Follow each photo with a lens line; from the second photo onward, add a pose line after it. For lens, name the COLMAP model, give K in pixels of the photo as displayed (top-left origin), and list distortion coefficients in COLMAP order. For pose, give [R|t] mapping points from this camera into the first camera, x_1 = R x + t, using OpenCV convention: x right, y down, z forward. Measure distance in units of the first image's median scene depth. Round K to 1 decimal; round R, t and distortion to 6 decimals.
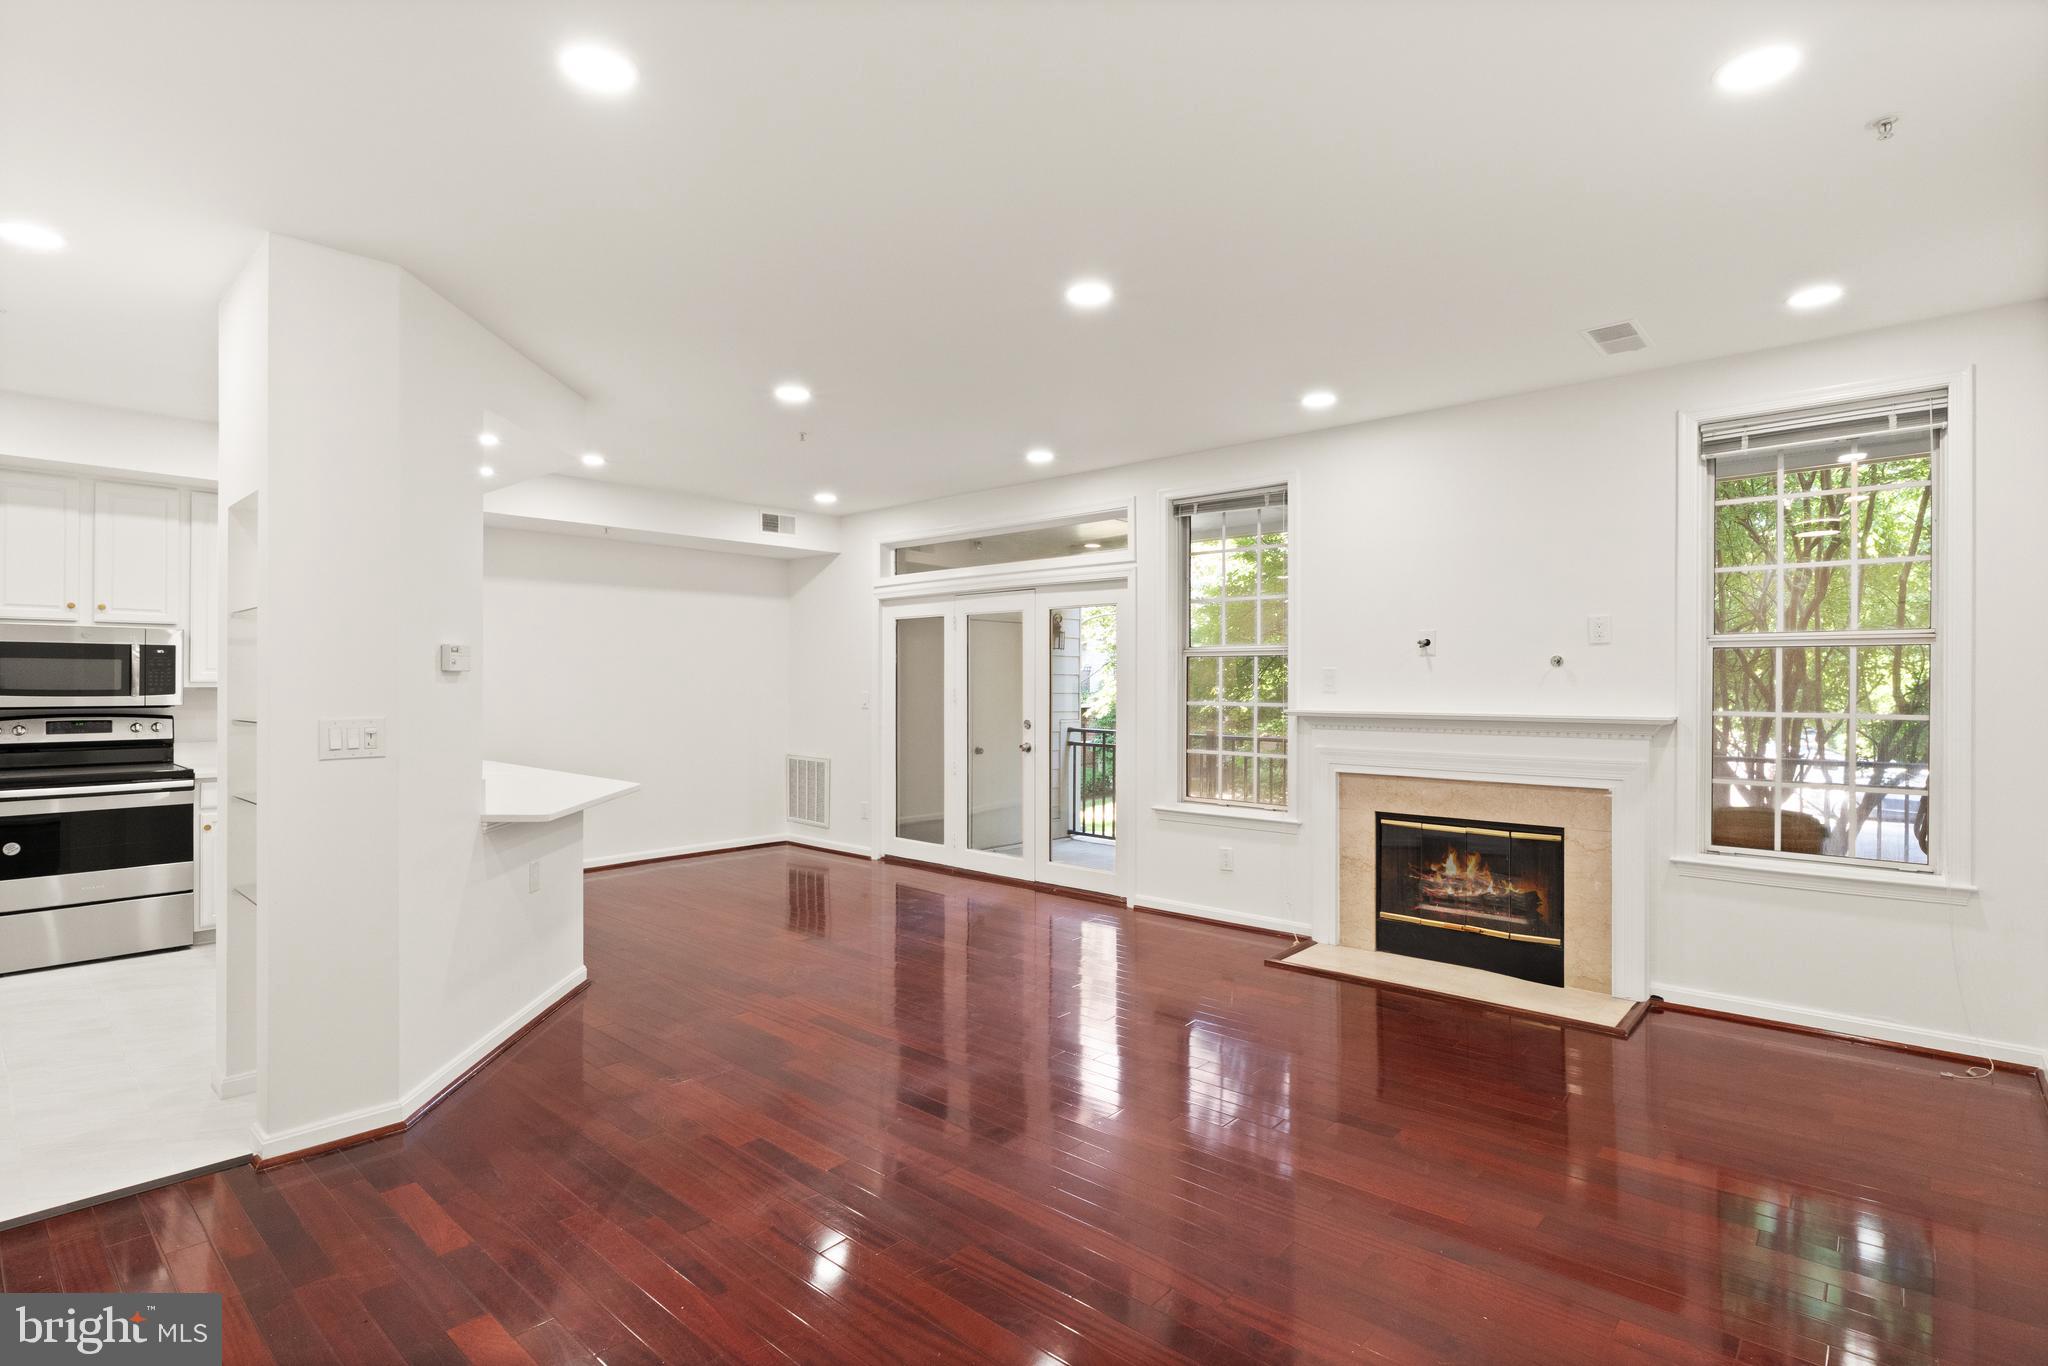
lens RADIAL K [[987.5, 0, 1030.3], [0, 987.5, 681.1], [0, 0, 1]] dist [-0.004658, -0.000716]
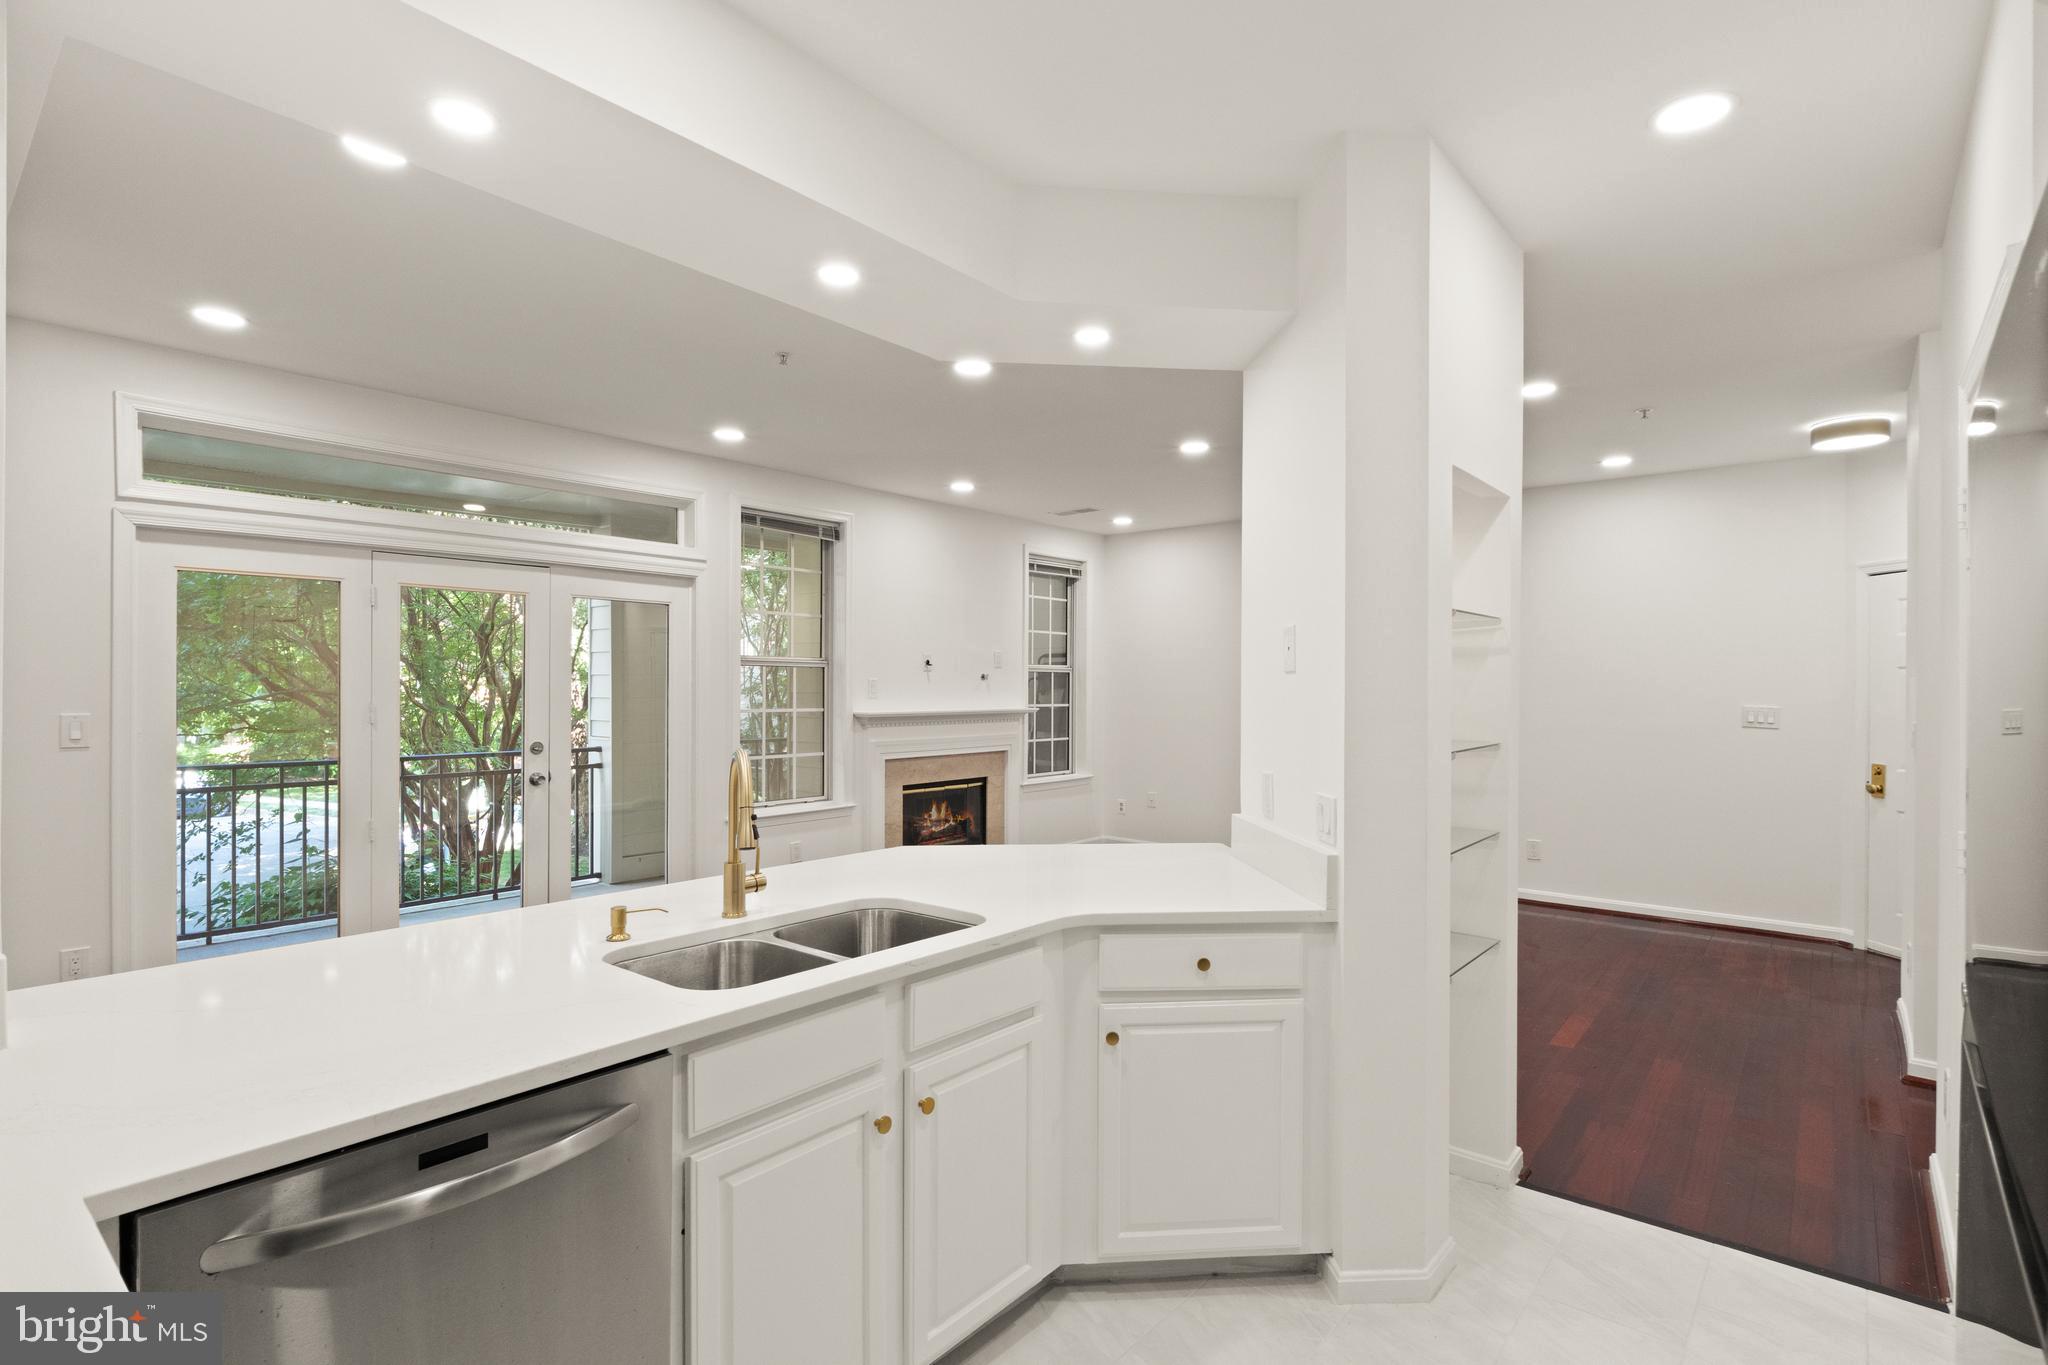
lens RADIAL K [[987.5, 0, 1030.3], [0, 987.5, 680.6], [0, 0, 1]] dist [-0.004658, -0.000716]
pose [[-0.036901, 0.004620, 0.999308, -0.976053], [-0.002958, 0.999984, -0.004733, -0.005629], [-0.999315, -0.003131, -0.036887, 0.848815]]
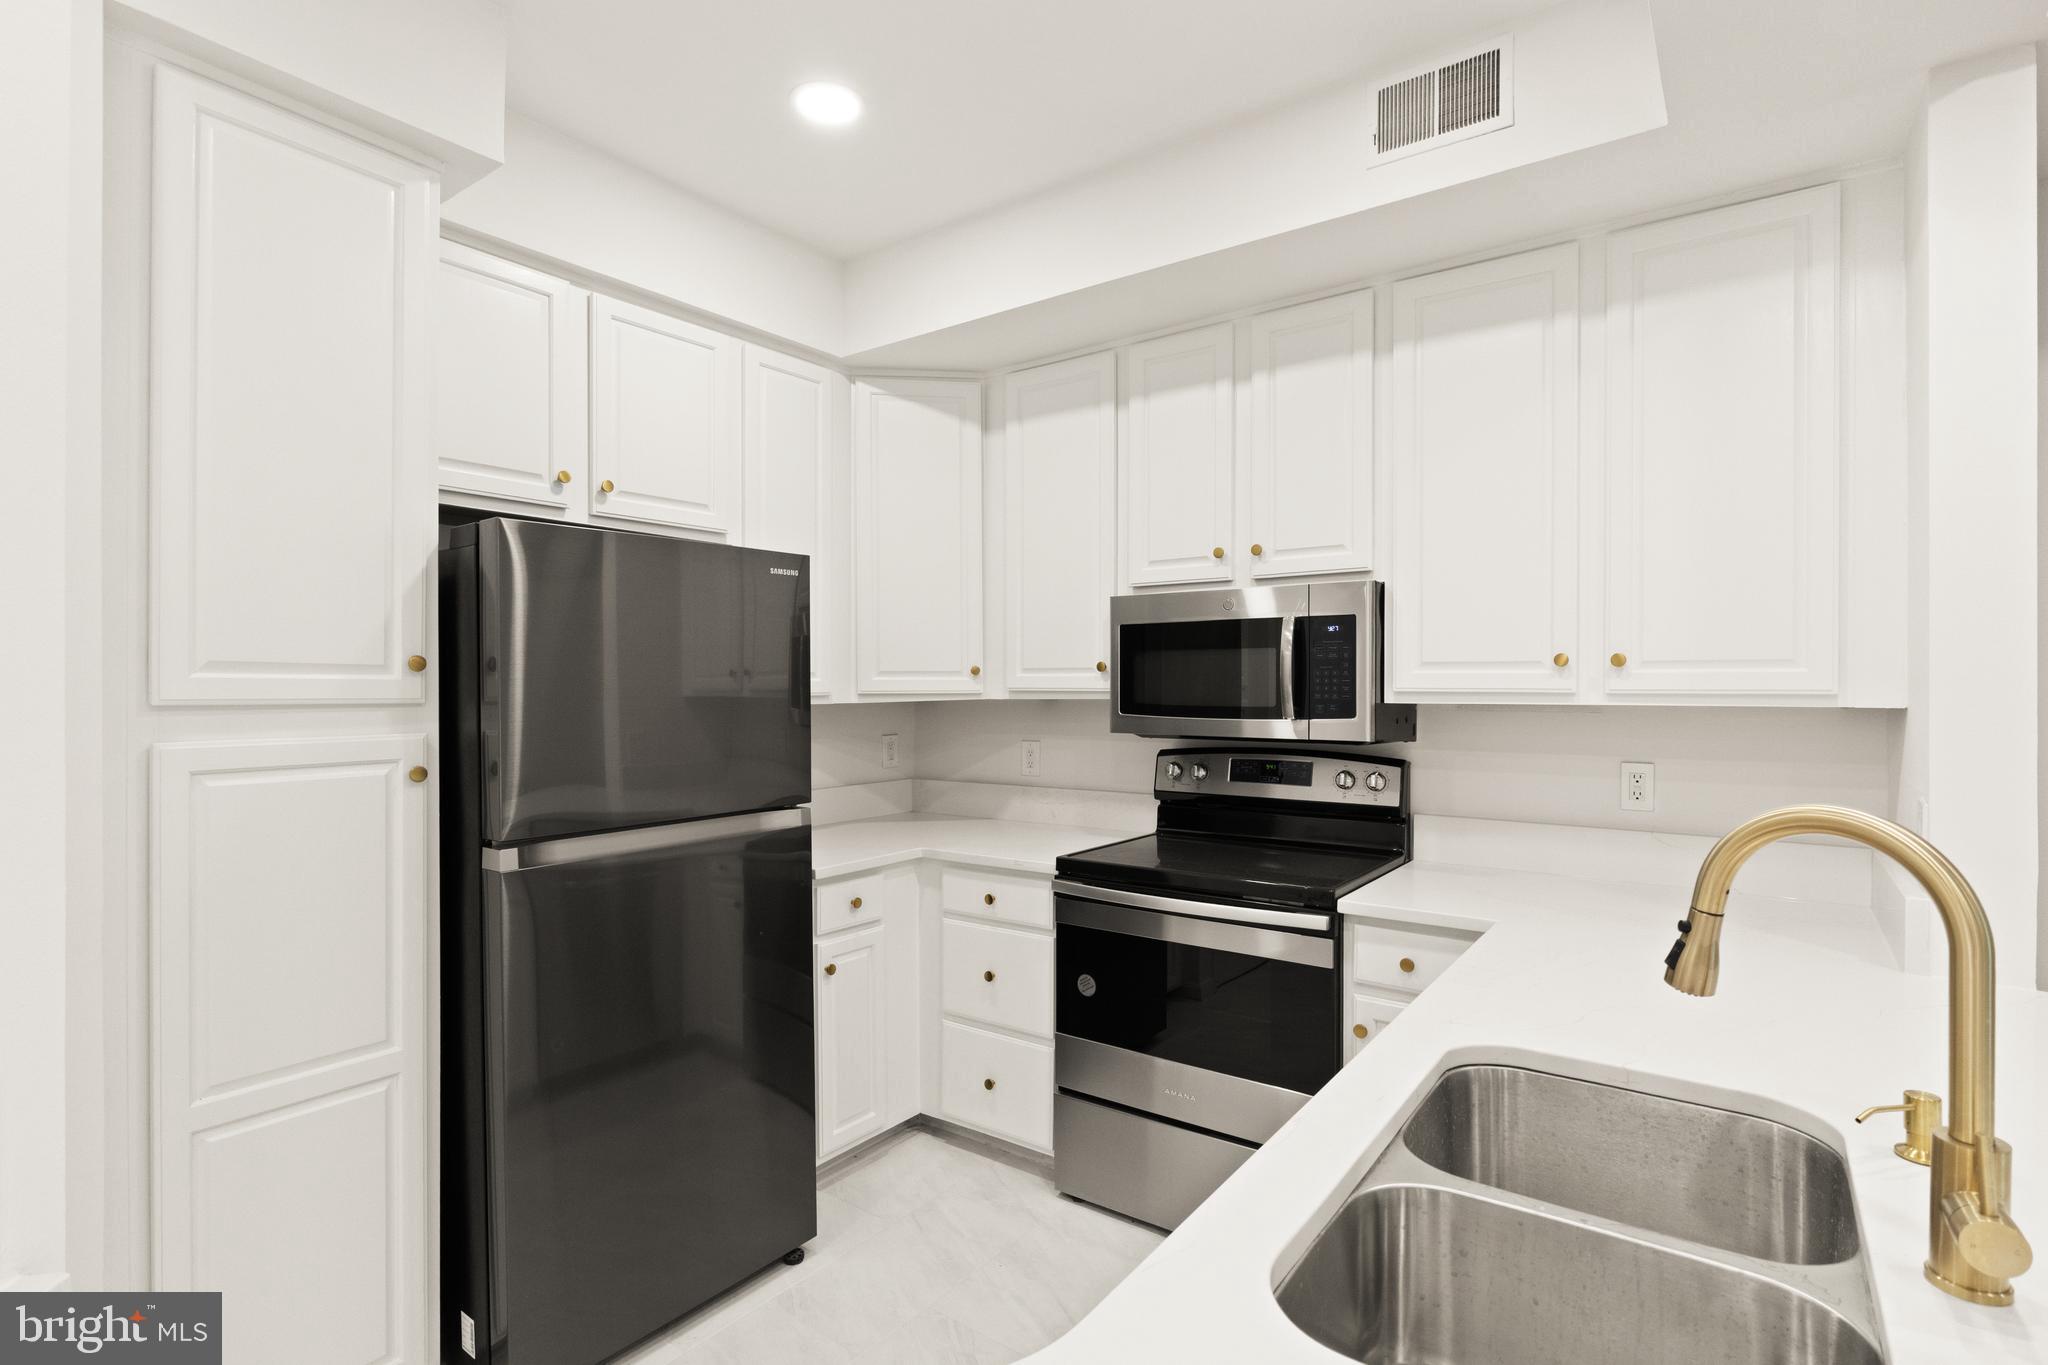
lens RADIAL K [[989.7, 0, 1031.6], [0, 989.7, 688.8], [0, 0, 1]] dist [-0.002077, -0.000137]
pose [[0.095856, -0.003252, -0.995390, -0.411471], [-0.000992, 0.999994, -0.003363, 0.001086], [0.995395, 0.001310, 0.095852, 0.798819]]
